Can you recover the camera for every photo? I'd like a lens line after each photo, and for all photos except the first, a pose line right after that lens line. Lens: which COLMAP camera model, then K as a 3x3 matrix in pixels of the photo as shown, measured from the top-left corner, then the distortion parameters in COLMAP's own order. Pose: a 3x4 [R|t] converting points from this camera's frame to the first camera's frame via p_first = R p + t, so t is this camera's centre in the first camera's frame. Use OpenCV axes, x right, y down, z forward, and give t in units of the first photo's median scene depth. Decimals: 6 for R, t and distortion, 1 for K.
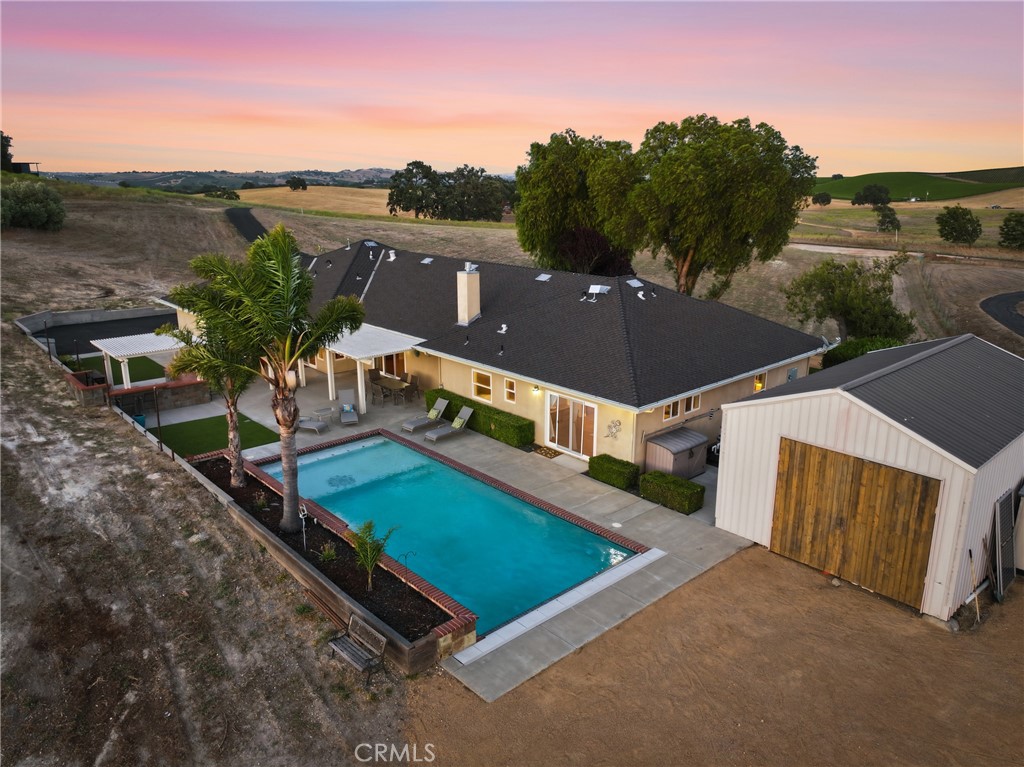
lens RADIAL K [[712.0, 0, 516.4], [0, 712.0, 381.3], [0, 0, 1]] dist [0.001700, 0.008122]
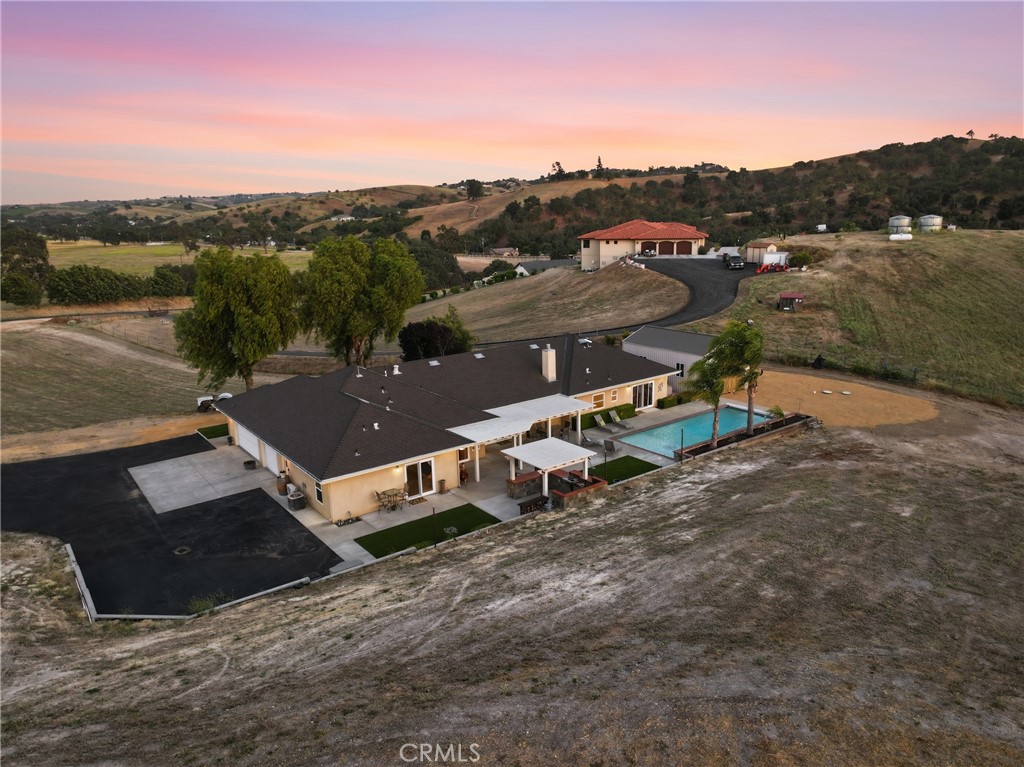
lens RADIAL K [[712.0, 0, 516.4], [0, 712.0, 381.3], [0, 0, 1]] dist [0.001700, 0.008122]
pose [[0.102731, -0.242332, 0.964739, -2.174205], [0.291497, 0.934625, 0.203727, -0.568232], [-0.951039, 0.260290, 0.166654, 1.027589]]
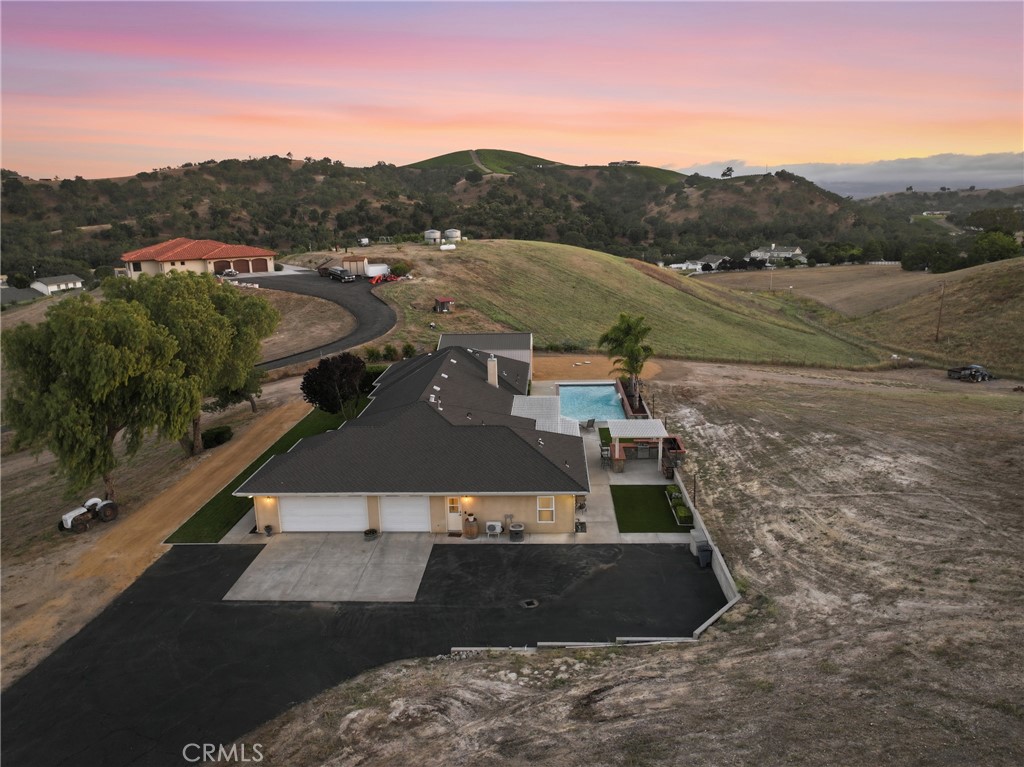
lens RADIAL K [[712.0, 0, 516.4], [0, 712.0, 381.3], [0, 0, 1]] dist [0.001700, 0.008122]
pose [[-0.700024, -0.164110, 0.695007, -1.794512], [0.207796, 0.884312, 0.418106, -1.100159], [-0.683219, 0.437104, -0.584938, 2.625275]]
